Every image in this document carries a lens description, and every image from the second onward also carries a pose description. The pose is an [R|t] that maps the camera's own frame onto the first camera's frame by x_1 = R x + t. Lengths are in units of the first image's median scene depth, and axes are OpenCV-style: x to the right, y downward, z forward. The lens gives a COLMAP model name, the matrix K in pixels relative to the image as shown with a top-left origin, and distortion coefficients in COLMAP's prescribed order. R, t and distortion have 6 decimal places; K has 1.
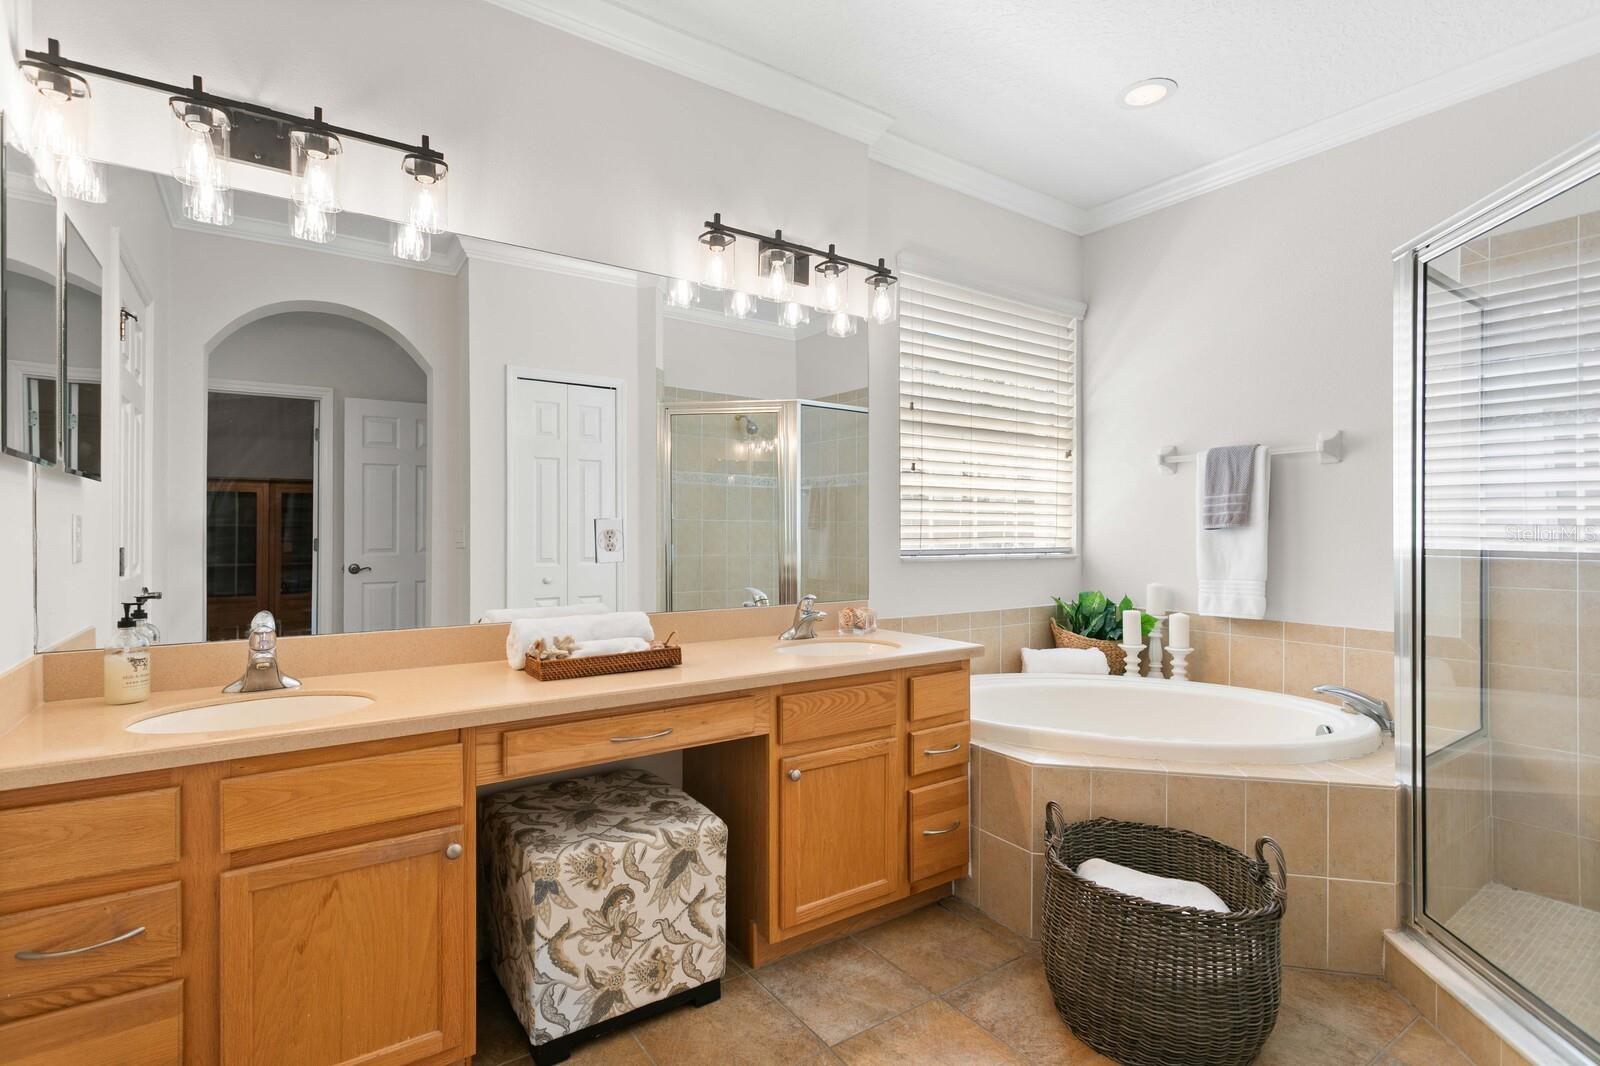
lens RADIAL K [[761.4, 0, 770.8], [0, 761.4, 539.7], [0, 0, 1]] dist [0.003969, 0.001122]
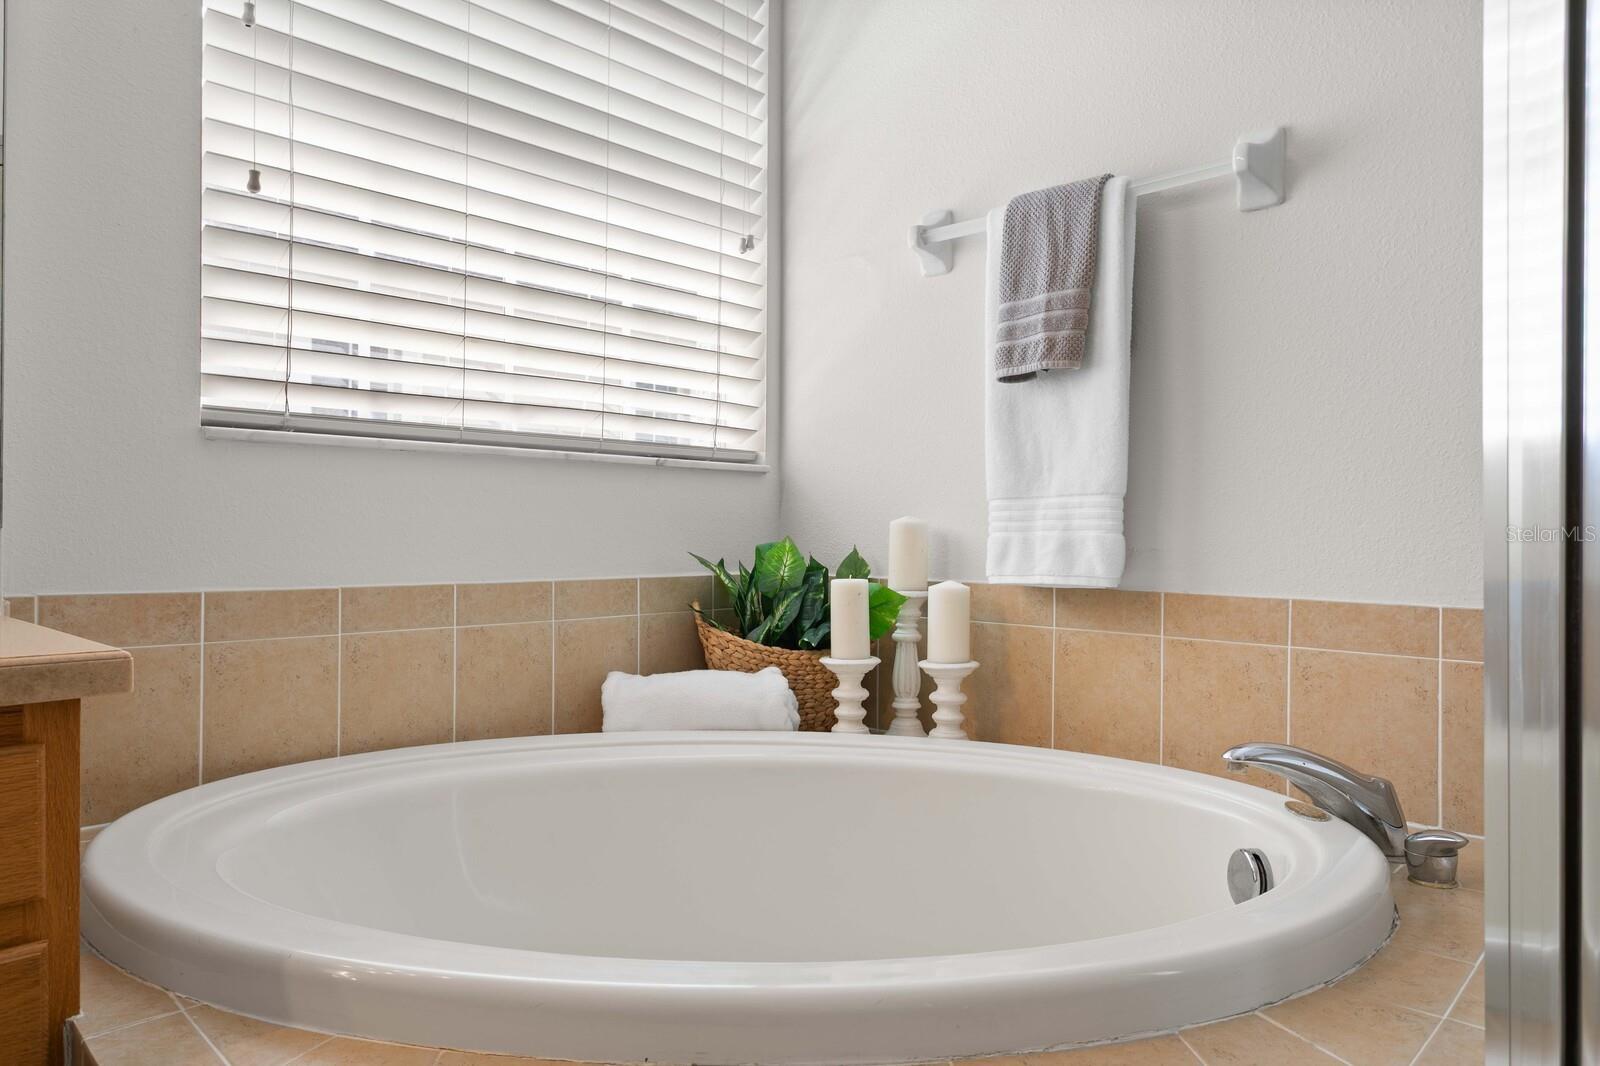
lens RADIAL K [[993.7, 0, 794.8], [0, 993.7, 549.3], [0, 0, 1]] dist [-0.001595, 0.000197]
pose [[0.979363, 0.001106, 0.202106, 0.331995], [-0.001125, 0.999999, -0.000020, 0.077144], [-0.202106, -0.000208, 0.979364, 0.461386]]
